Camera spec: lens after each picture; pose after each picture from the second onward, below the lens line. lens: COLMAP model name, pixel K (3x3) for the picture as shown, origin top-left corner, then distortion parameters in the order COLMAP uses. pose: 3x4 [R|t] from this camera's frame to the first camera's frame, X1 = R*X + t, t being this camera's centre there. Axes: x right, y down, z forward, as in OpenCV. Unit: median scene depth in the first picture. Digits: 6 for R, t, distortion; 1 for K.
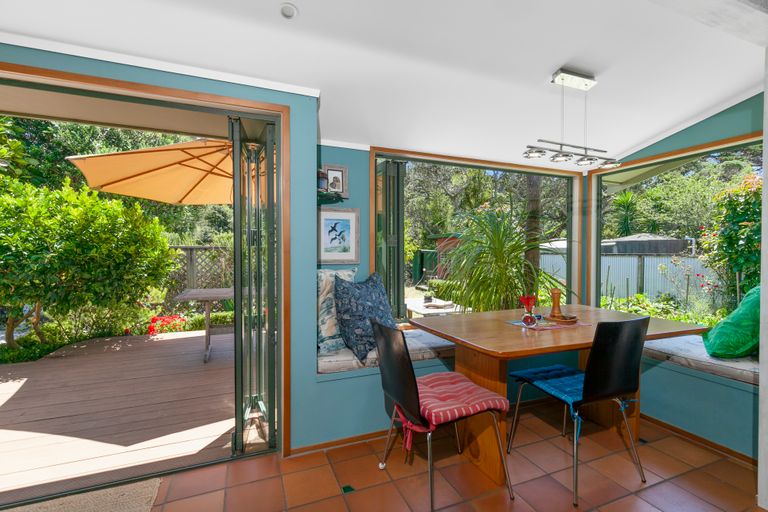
lens RADIAL K [[349.8, 0, 383.6], [0, 349.8, 255.6], [0, 0, 1]] dist [0.000155, -0.000121]
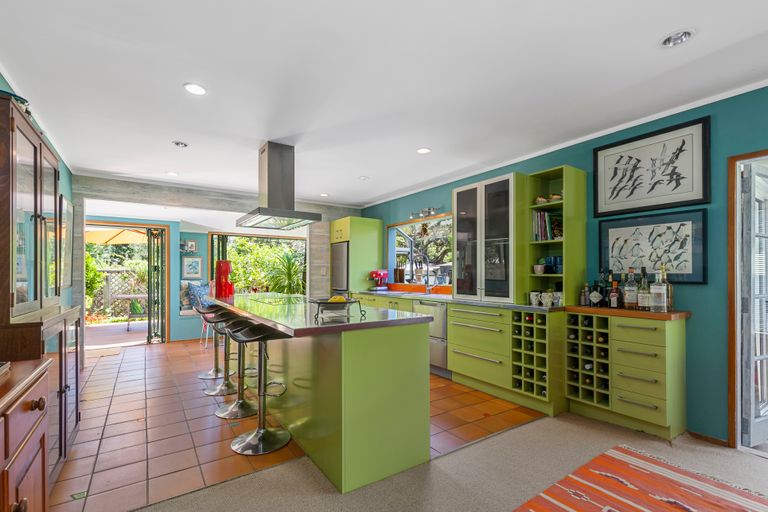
lens RADIAL K [[349.8, 0, 374.5], [0, 349.8, 272.5], [0, 0, 1]] dist [0.000155, -0.000121]
pose [[0.980780, 0.001501, 0.195113, 0.417242], [0.001582, 0.999876, -0.015644, 0.012412], [-0.195112, 0.015652, 0.980656, -1.087982]]
